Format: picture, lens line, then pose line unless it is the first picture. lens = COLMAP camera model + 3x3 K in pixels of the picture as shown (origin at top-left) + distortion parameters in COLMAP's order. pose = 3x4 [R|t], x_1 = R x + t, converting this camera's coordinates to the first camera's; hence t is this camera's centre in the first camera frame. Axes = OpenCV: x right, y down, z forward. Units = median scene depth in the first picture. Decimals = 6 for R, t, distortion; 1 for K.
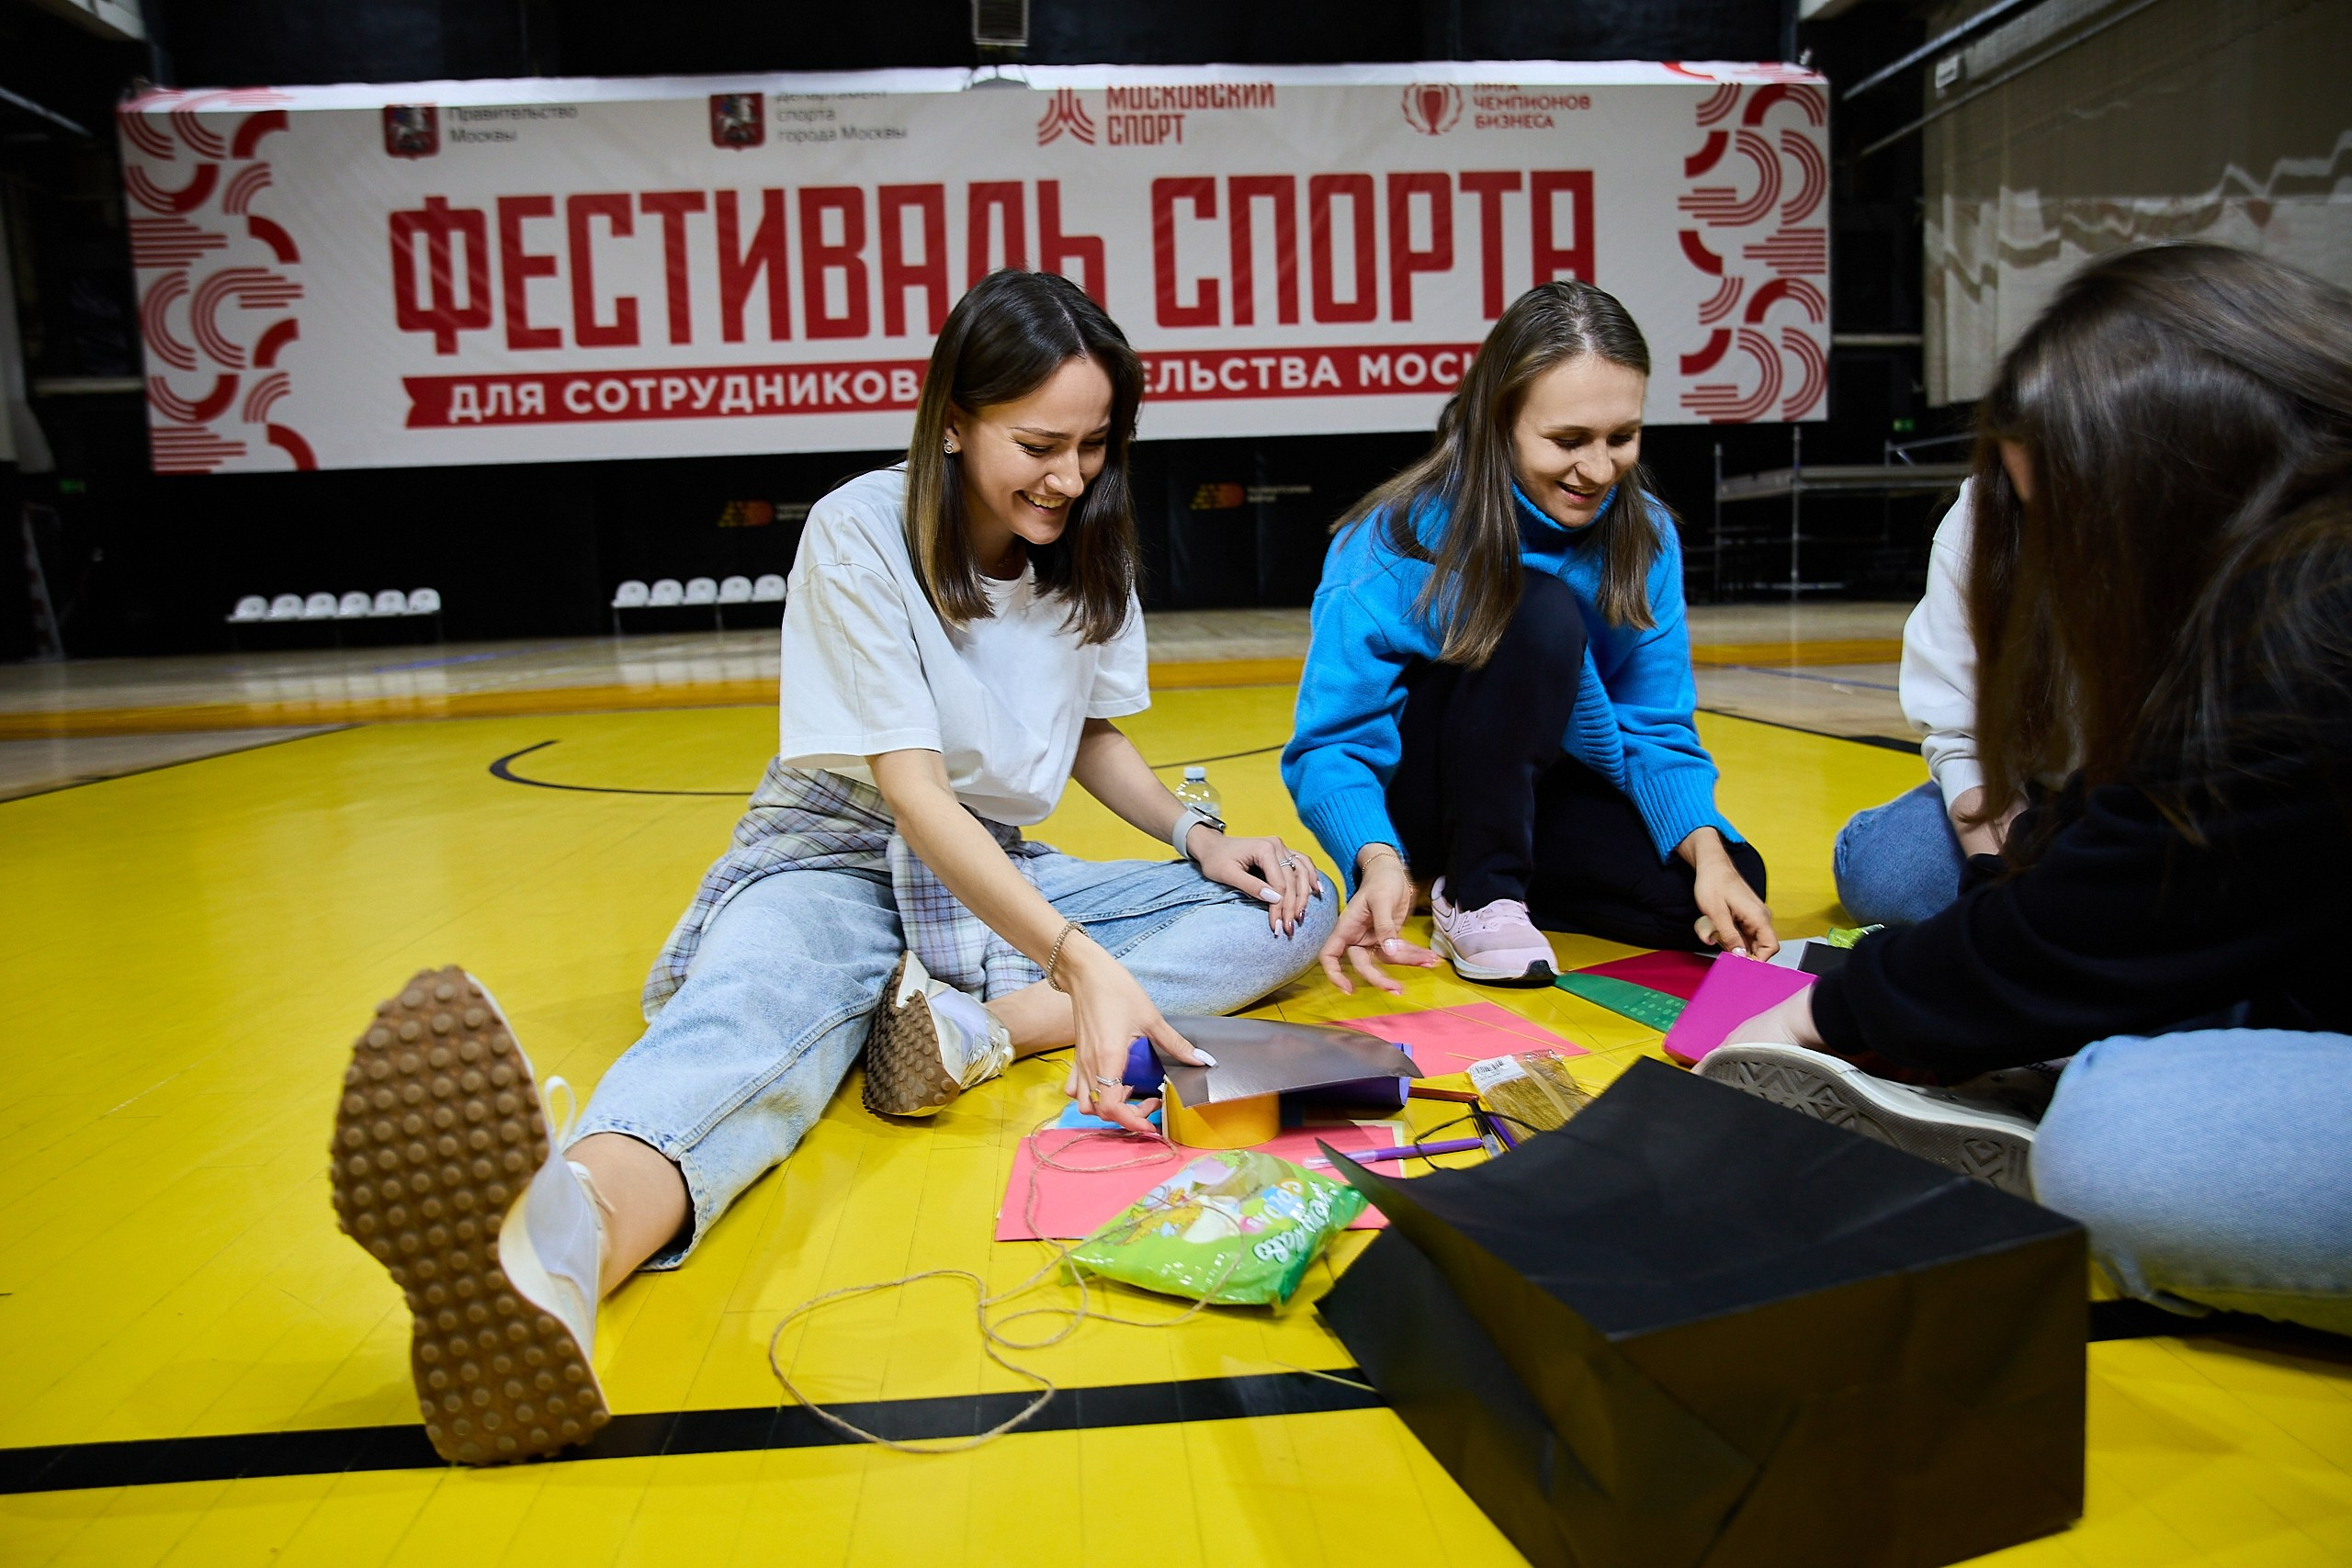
lens RADIAL K [[1619.2, 0, 1166.2], [0, 1619.2, 784.8], [0, 0, 1]] dist [-0.109698, 0.088007]
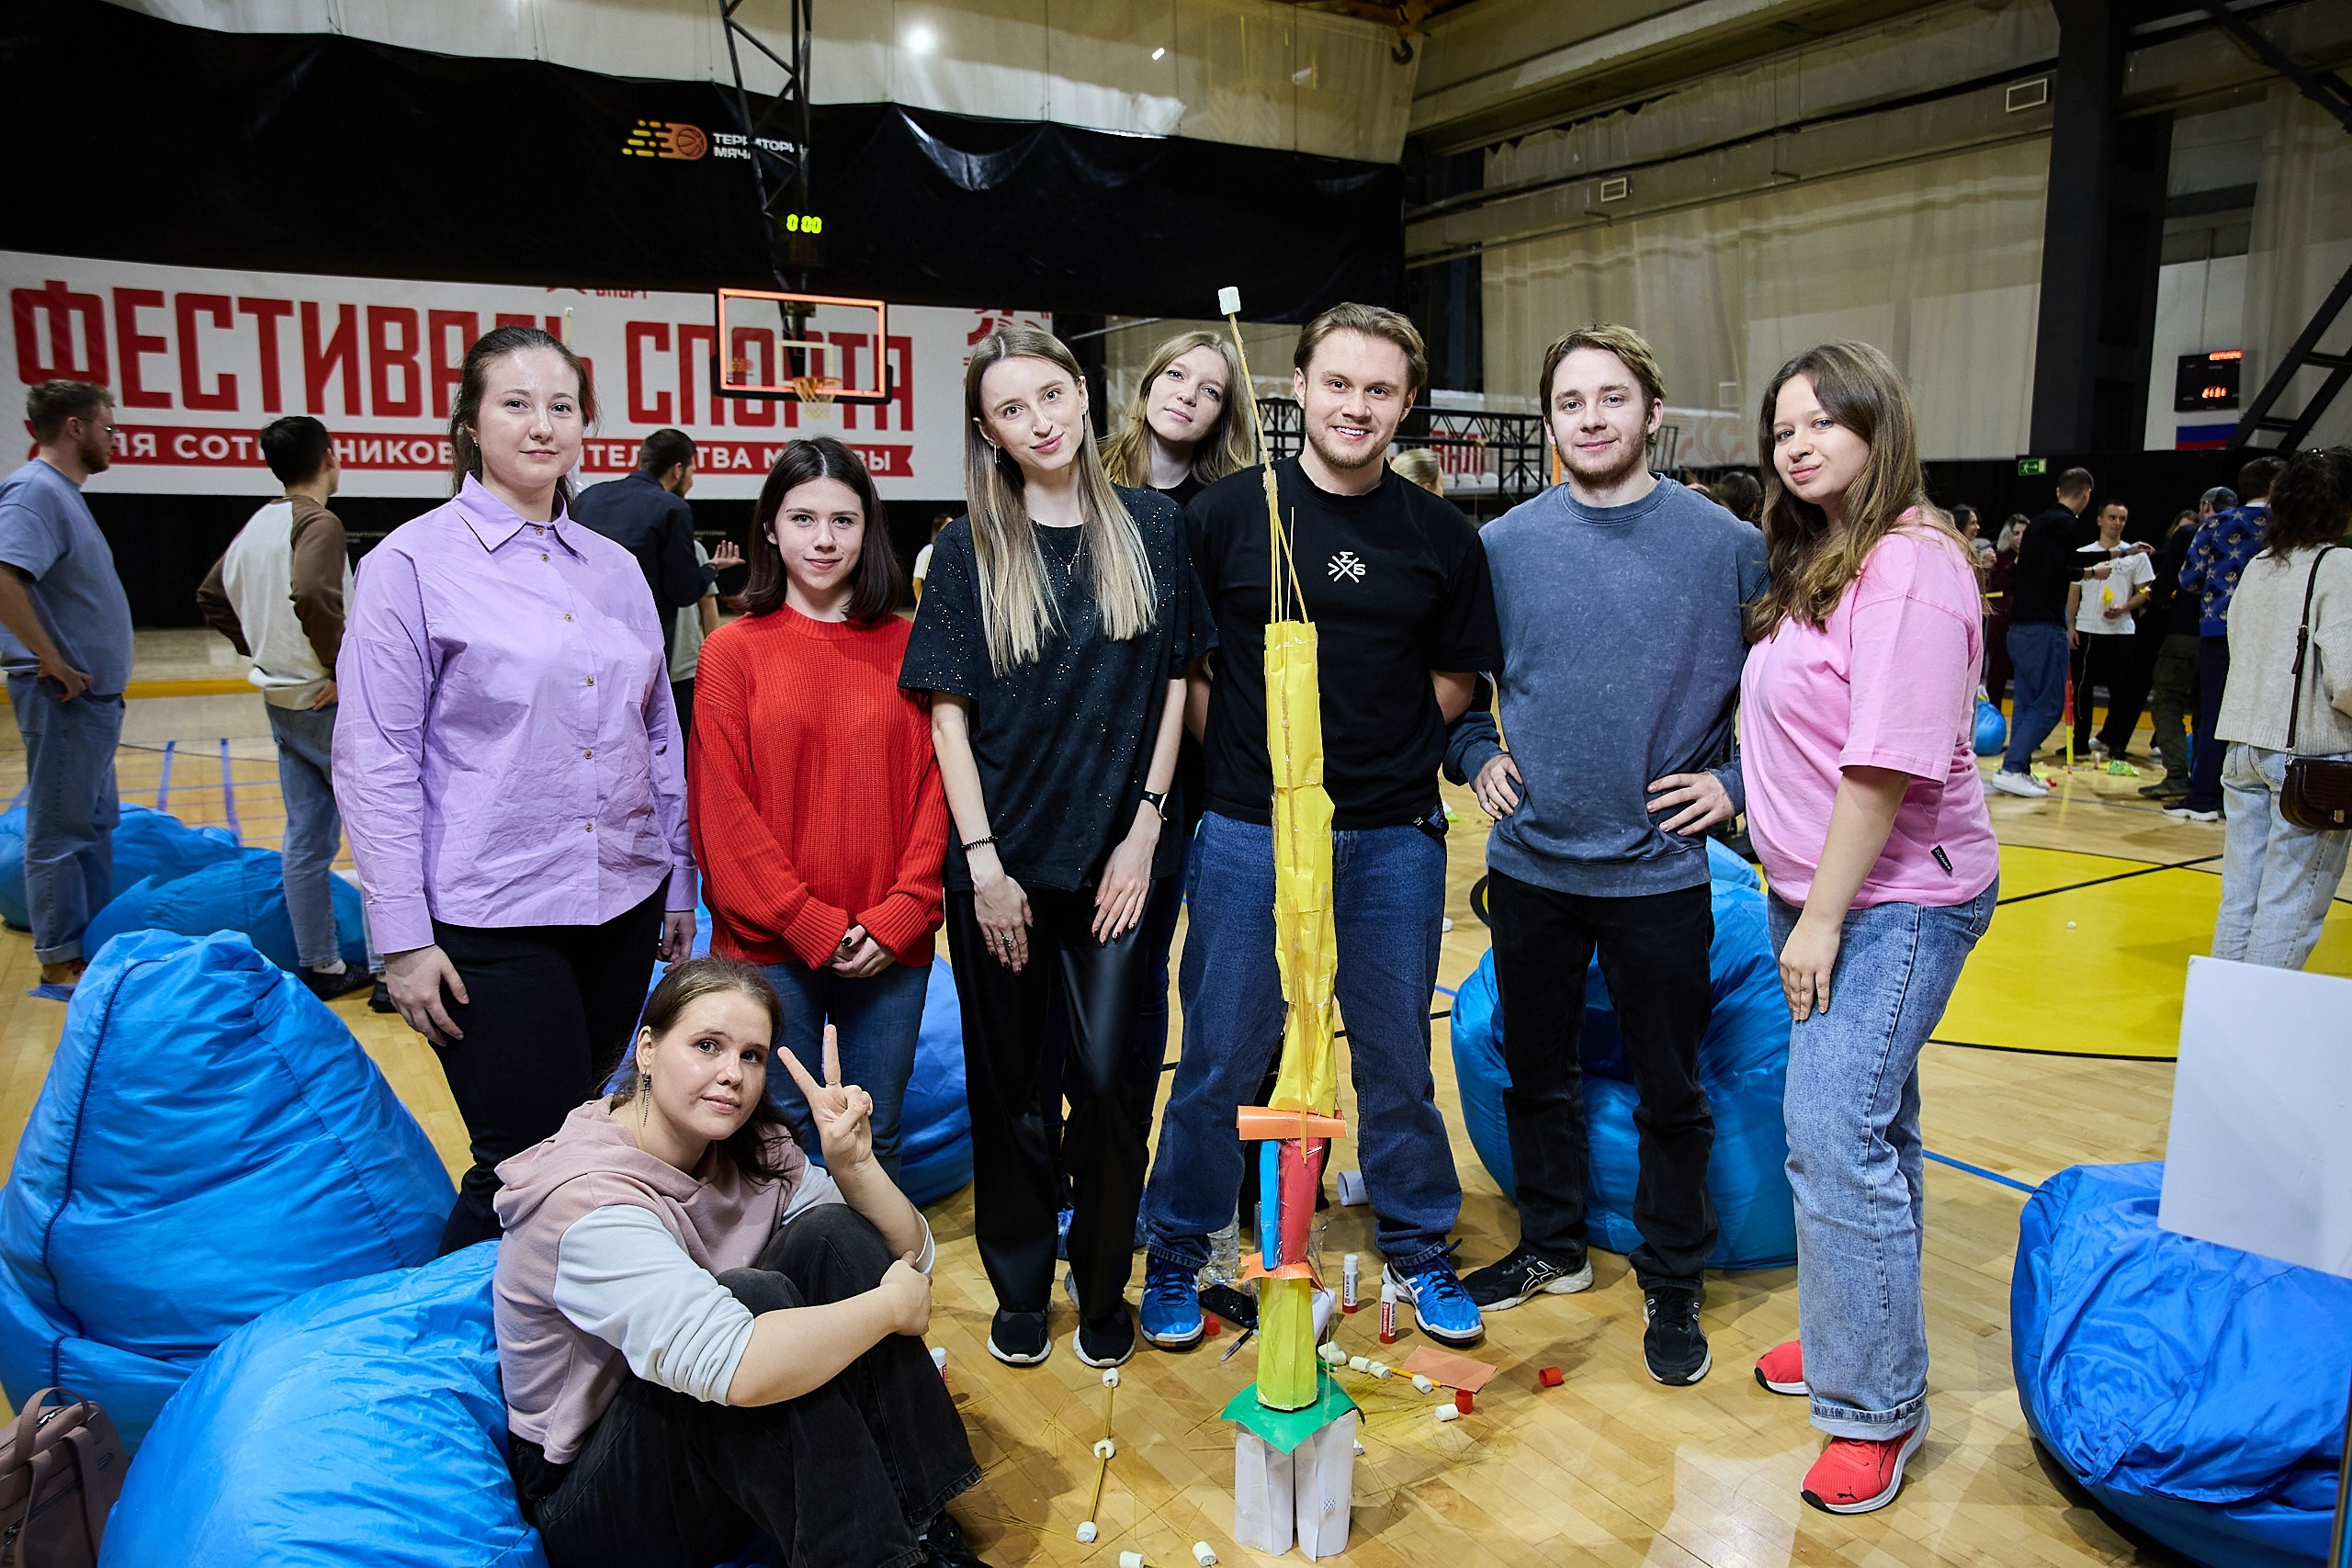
lens RADIAL K [[1619.2, 0, 1179.9], [0, 1619.2, 799.0], [0, 0, 1]] dist [-0.109698, 0.088007]
pose [[0.885935, -0.032608, 0.462662, -0.250562], [0.023467, 0.999399, 0.025500, 0.036269], [-0.463215, -0.011734, 0.886168, -0.546657]]
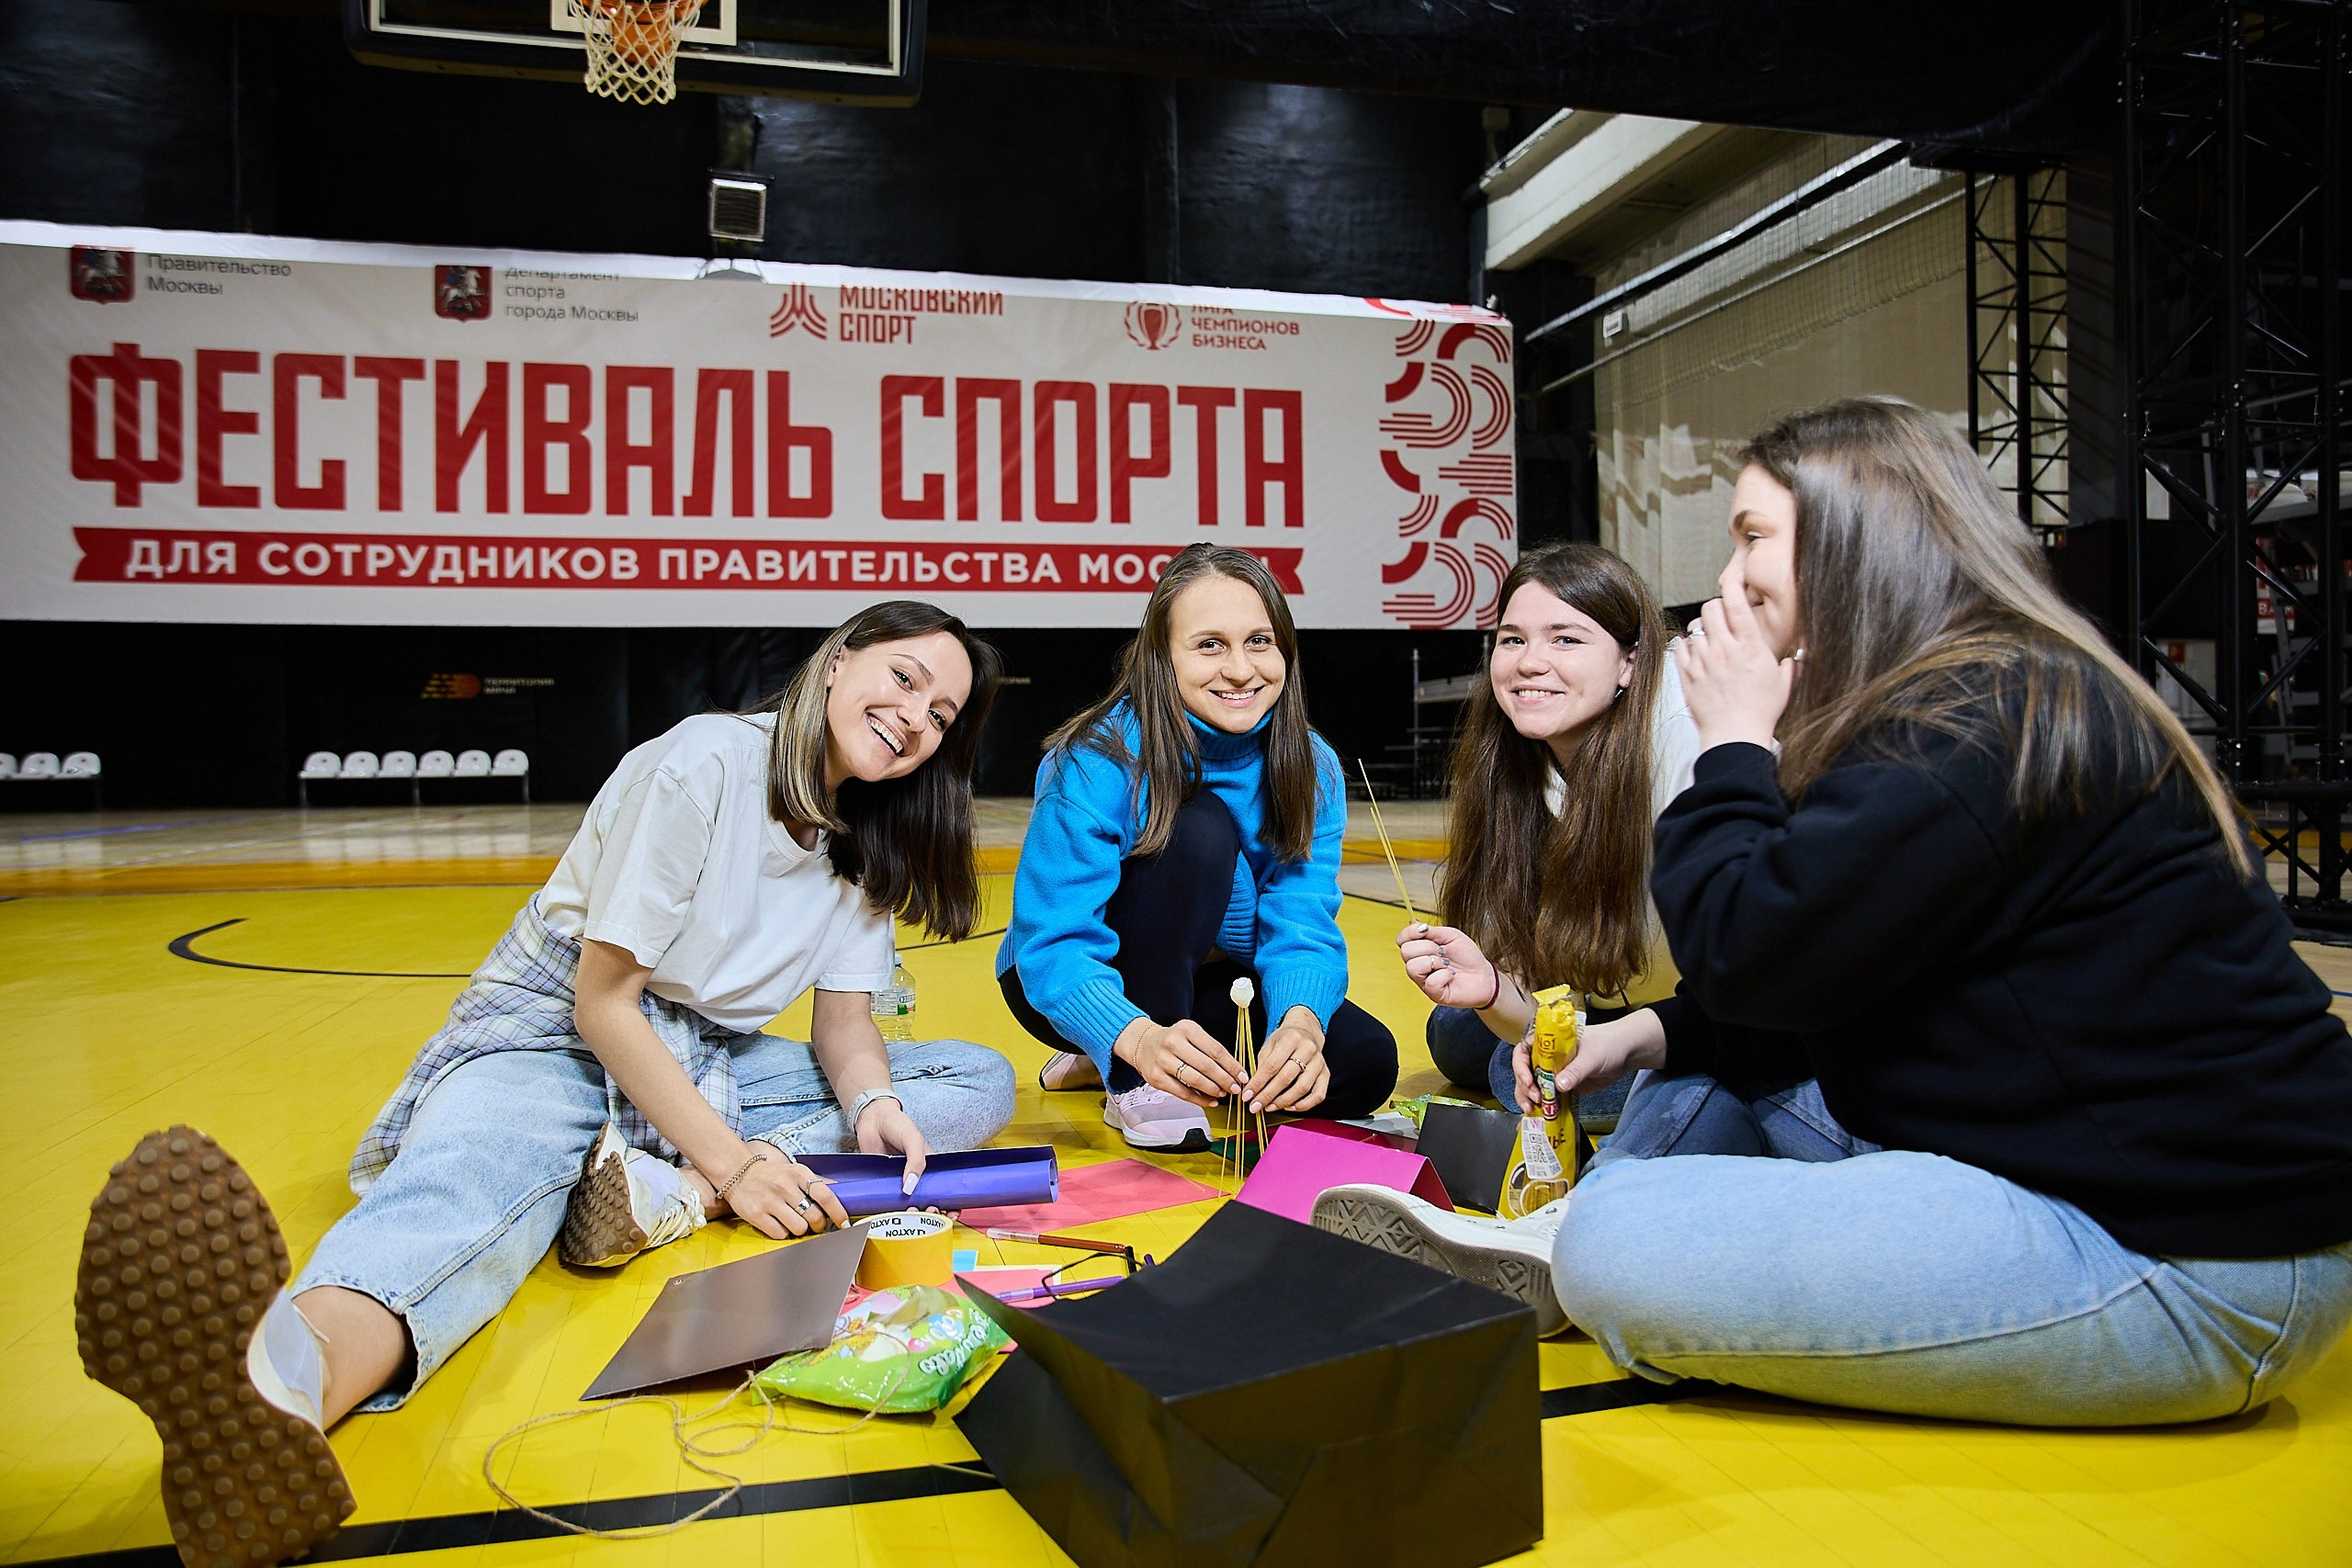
lens RADIAL K [[1619.2, 0, 1177.6], [0, 1619.2, 779.6], [0, 0, 1]] dist [-0.109698, 0.088007]
pose [[0.983846, 0.022840, 0.177553, 0.001174], [-0.001718, 0.992986, -0.118220, -0.000030], [-0.179008, 0.116006, 0.976985, -0.011163]]
